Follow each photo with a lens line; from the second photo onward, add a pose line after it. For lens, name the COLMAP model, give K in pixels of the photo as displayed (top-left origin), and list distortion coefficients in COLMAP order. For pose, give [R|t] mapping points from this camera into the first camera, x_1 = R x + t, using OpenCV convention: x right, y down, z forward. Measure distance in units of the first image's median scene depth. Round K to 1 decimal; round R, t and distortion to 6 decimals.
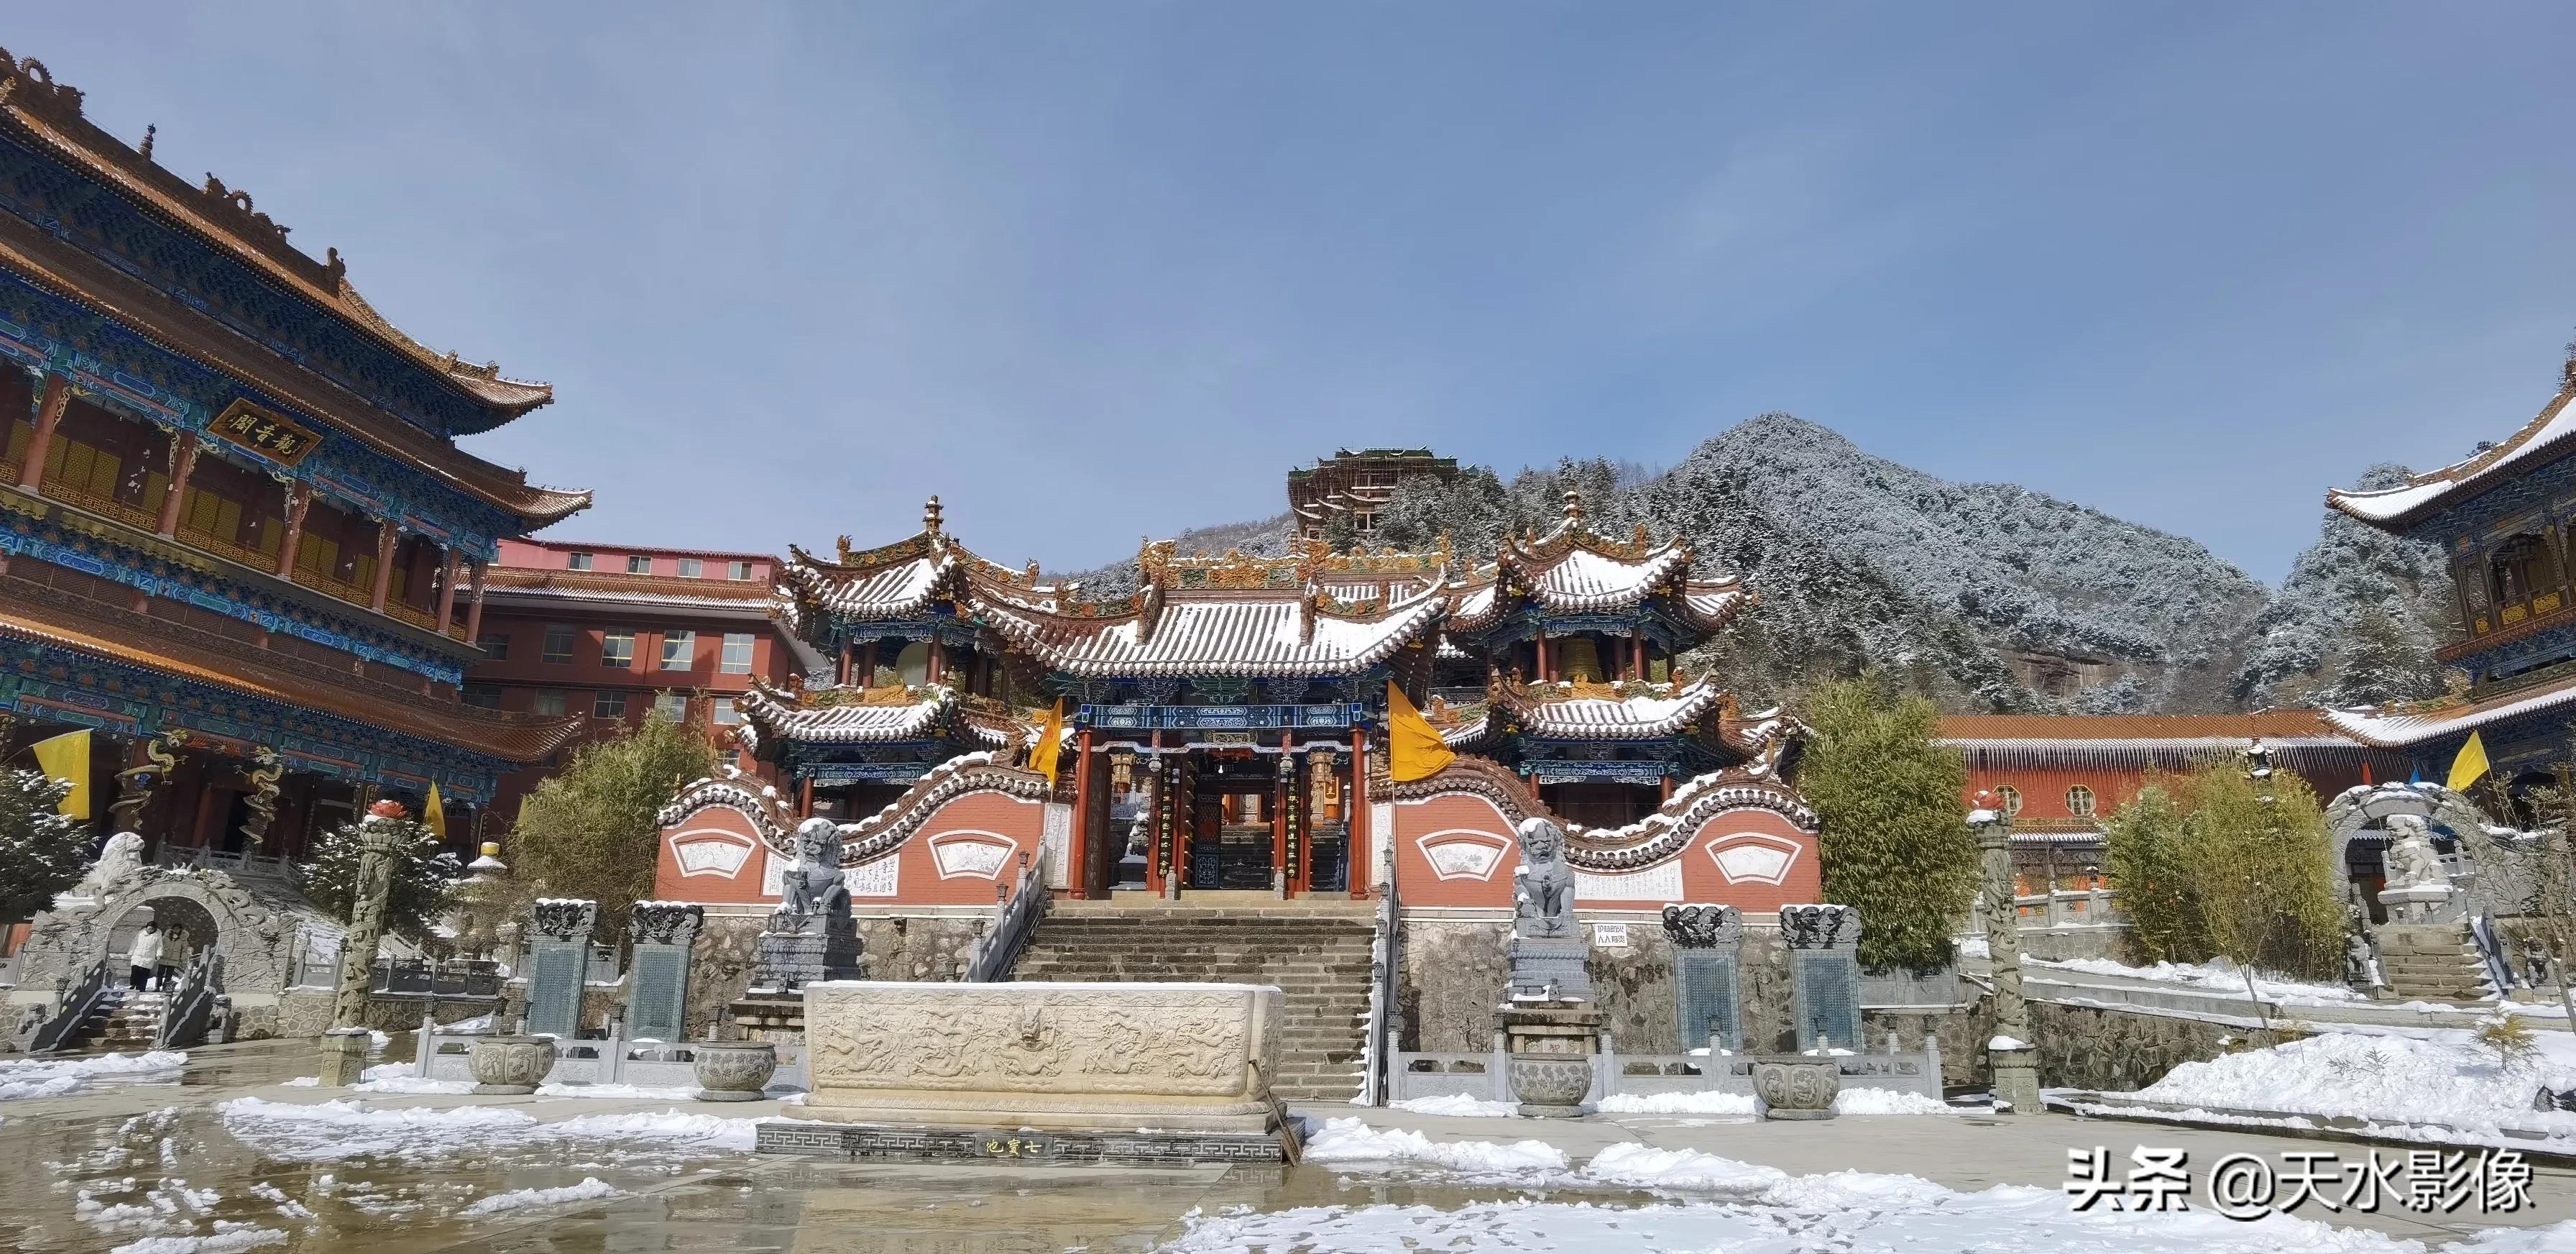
lens RADIAL K [[1460.8, 0, 1286.3], [0, 1460.8, 636.0], [0, 0, 1]] dist [-0.030774, -0.006559]
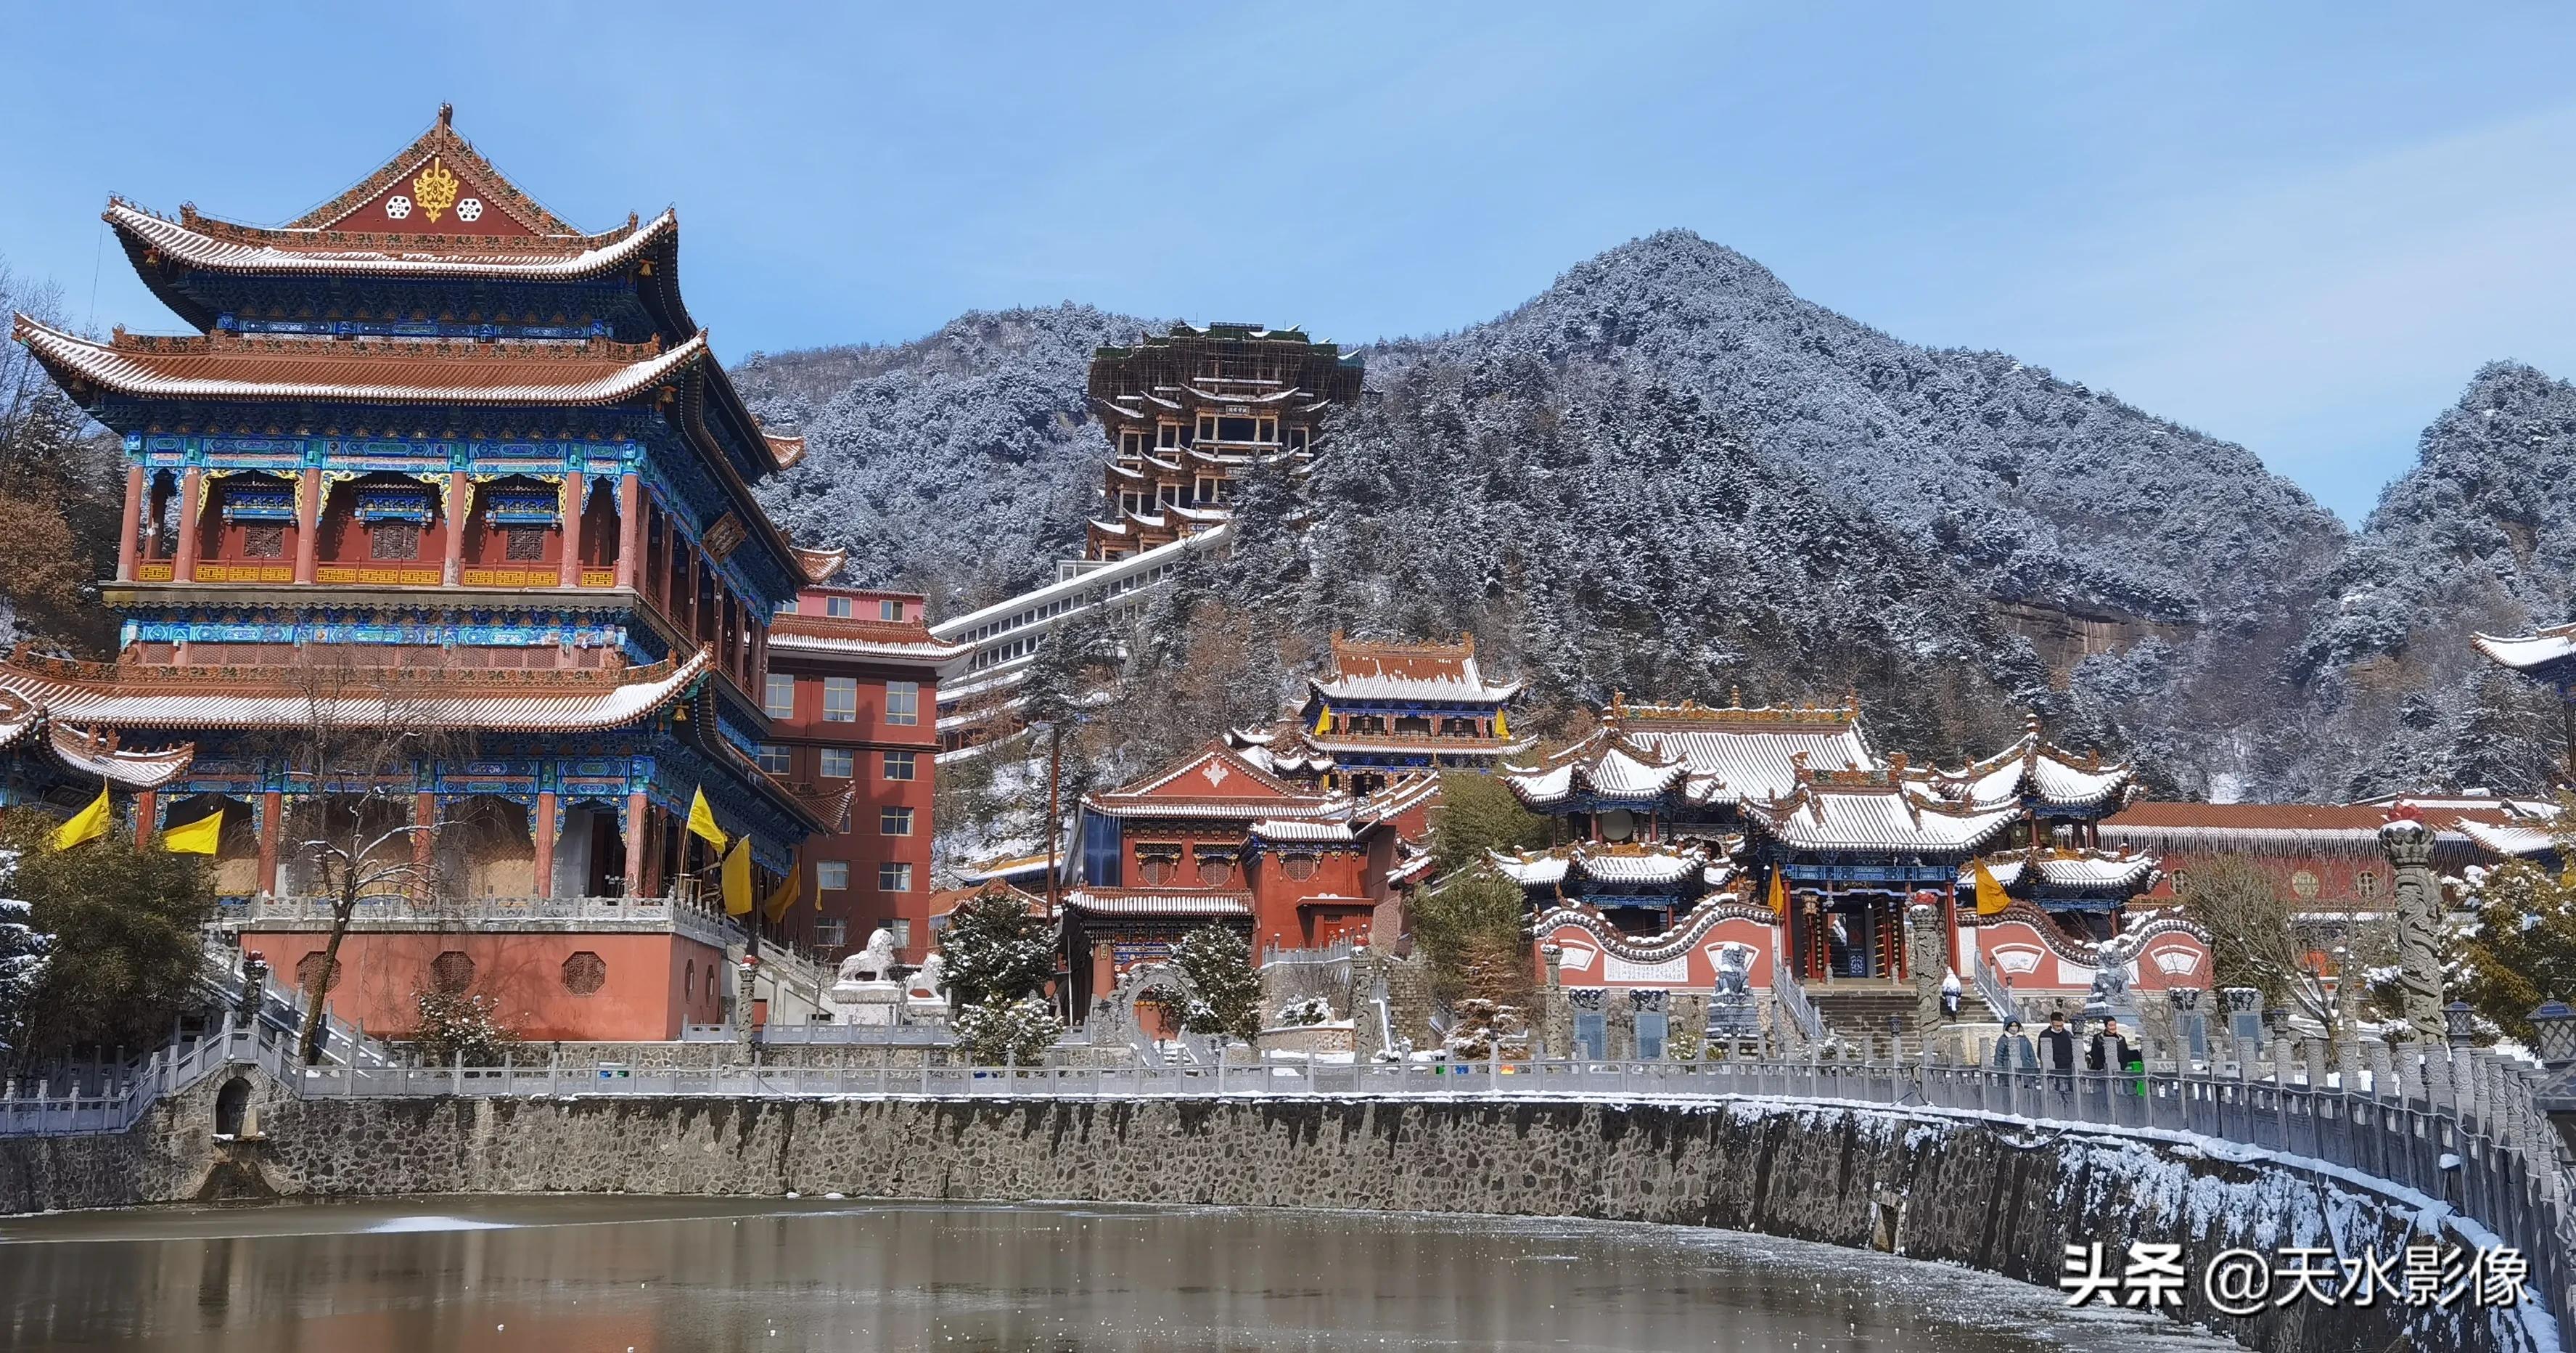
lens RADIAL K [[2428.3, 0, 1291.2], [0, 2428.3, 632.7], [0, 0, 1]] dist [0.059991, 0.000000]
pose [[0.978680, 0.025538, 0.203799, -0.685918], [-0.036392, 0.998101, 0.049692, -0.179418], [-0.202143, -0.056049, 0.977751, -0.844361]]
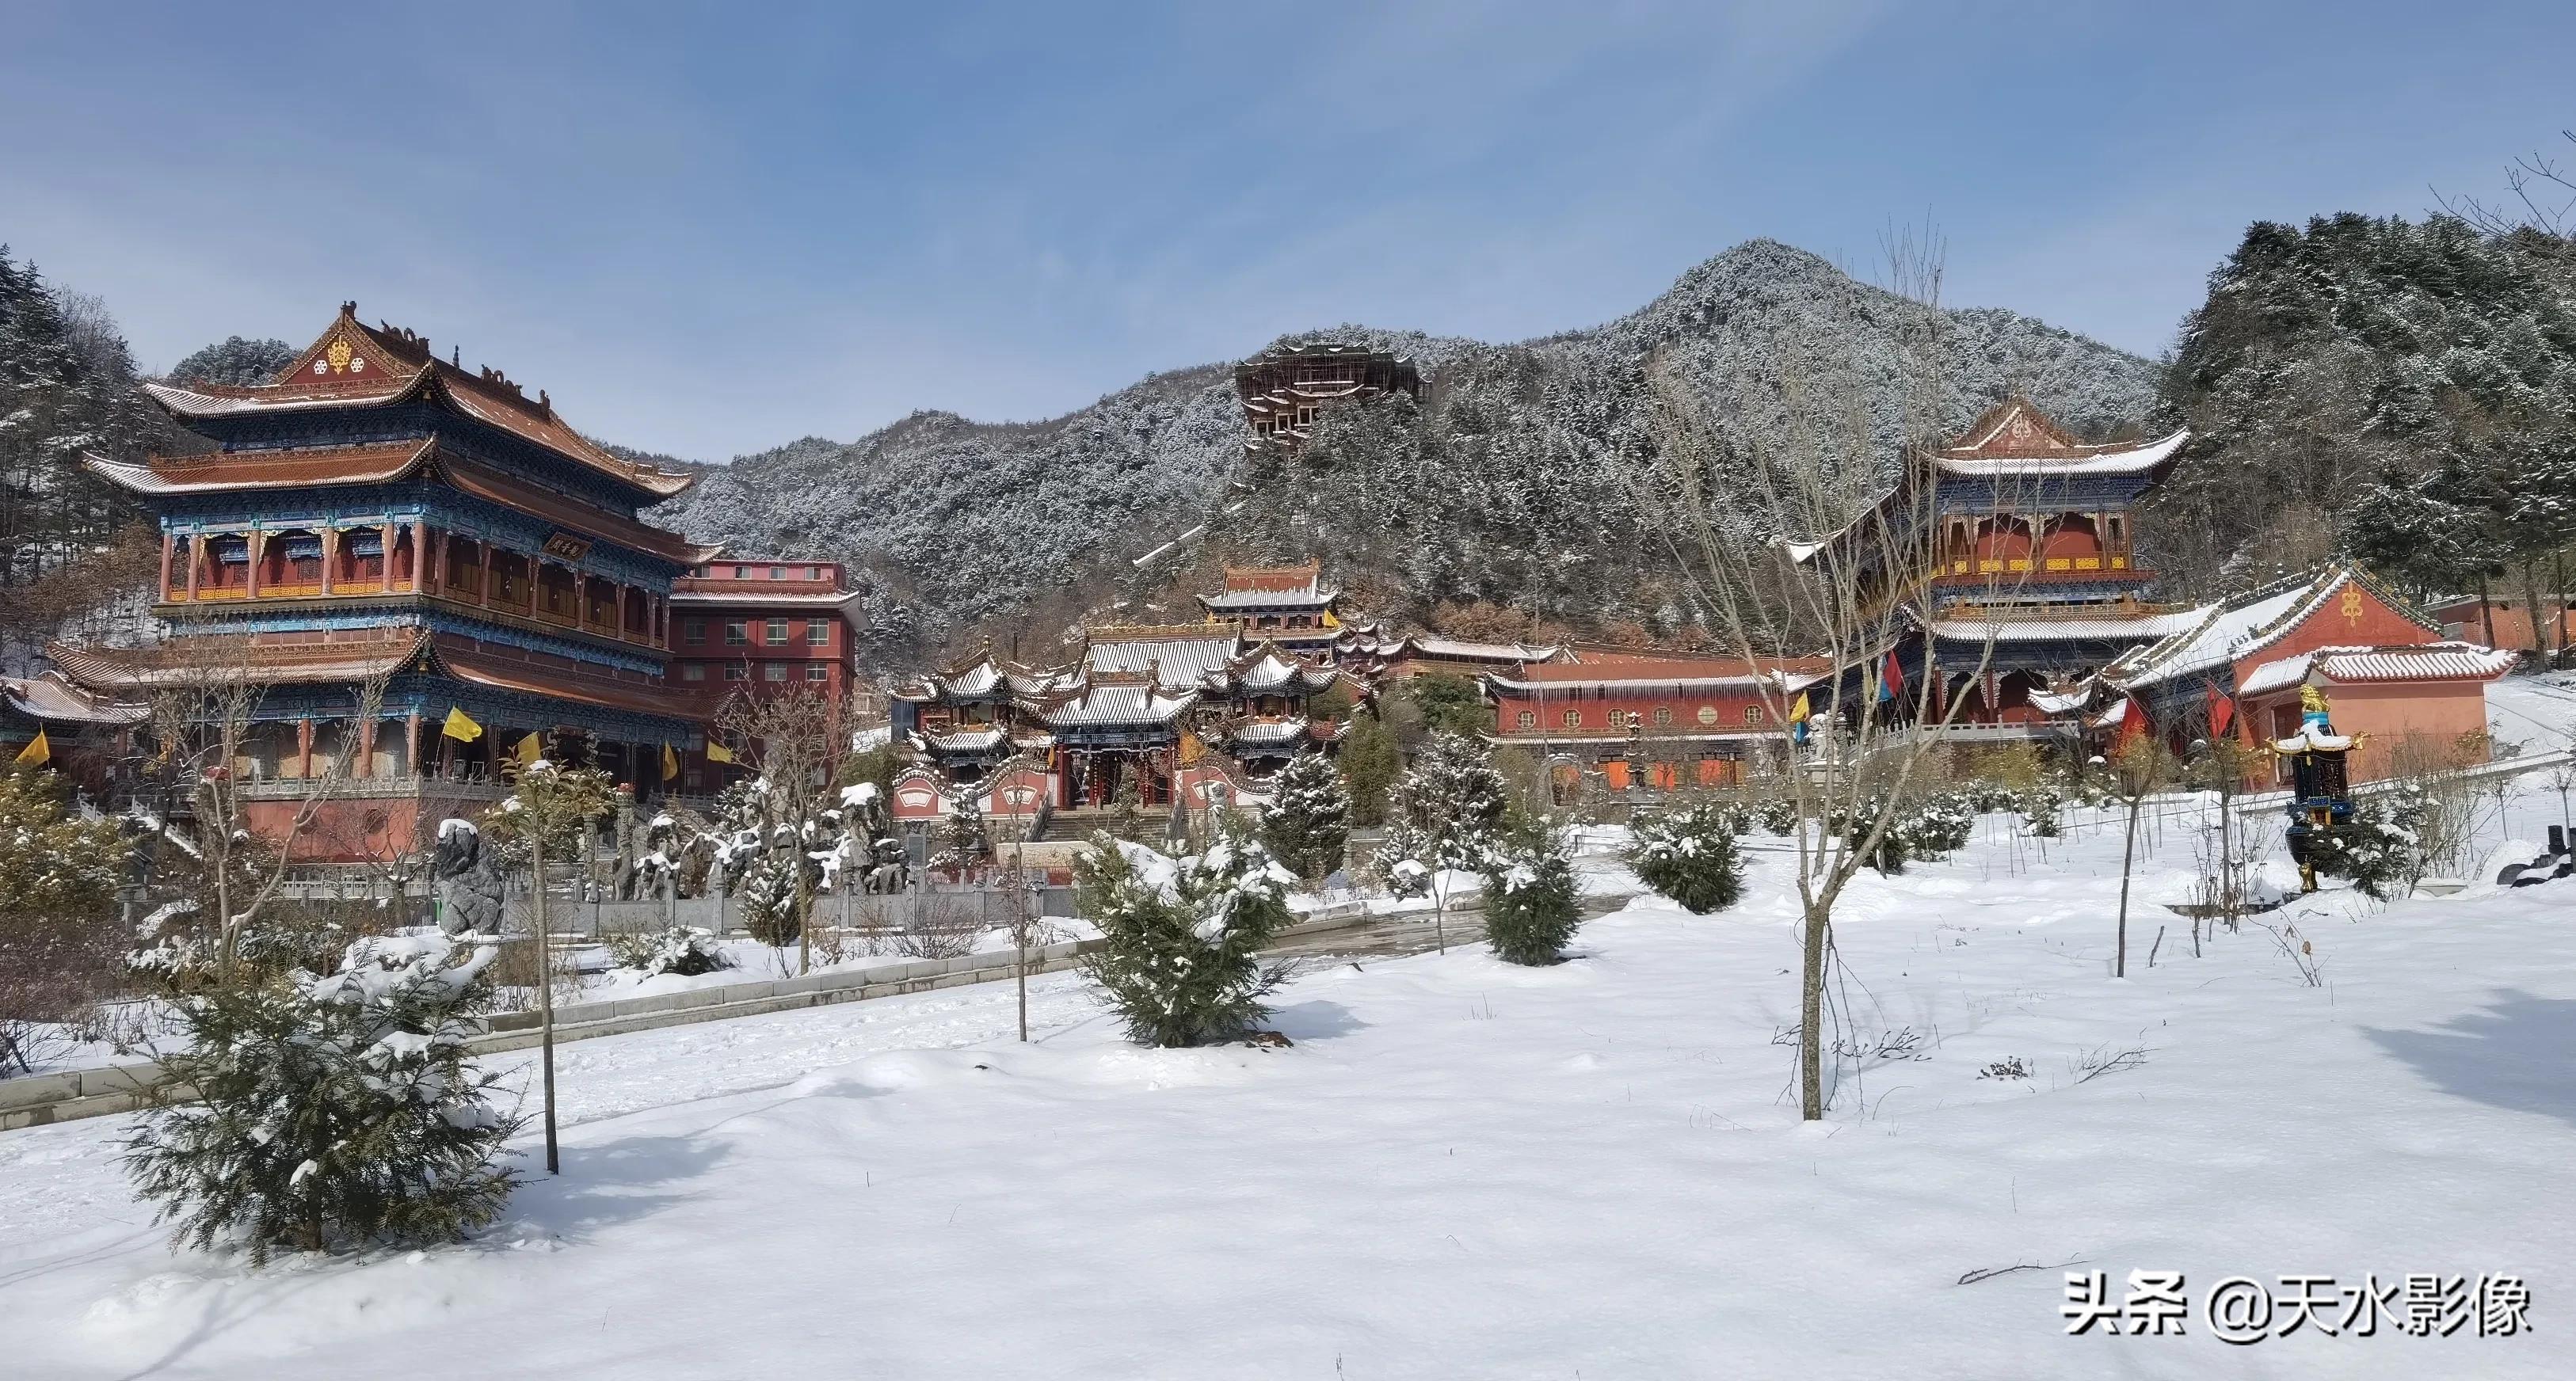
lens RADIAL K [[1631.1, 0, 1329.8], [0, 1631.1, 680.9], [0, 0, 1]] dist [0.006359, -0.025446]
pose [[0.999121, -0.029748, 0.029525, 0.137460], [0.025365, 0.989953, 0.139106, -0.237584], [-0.033367, -0.138235, 0.989837, -1.003990]]
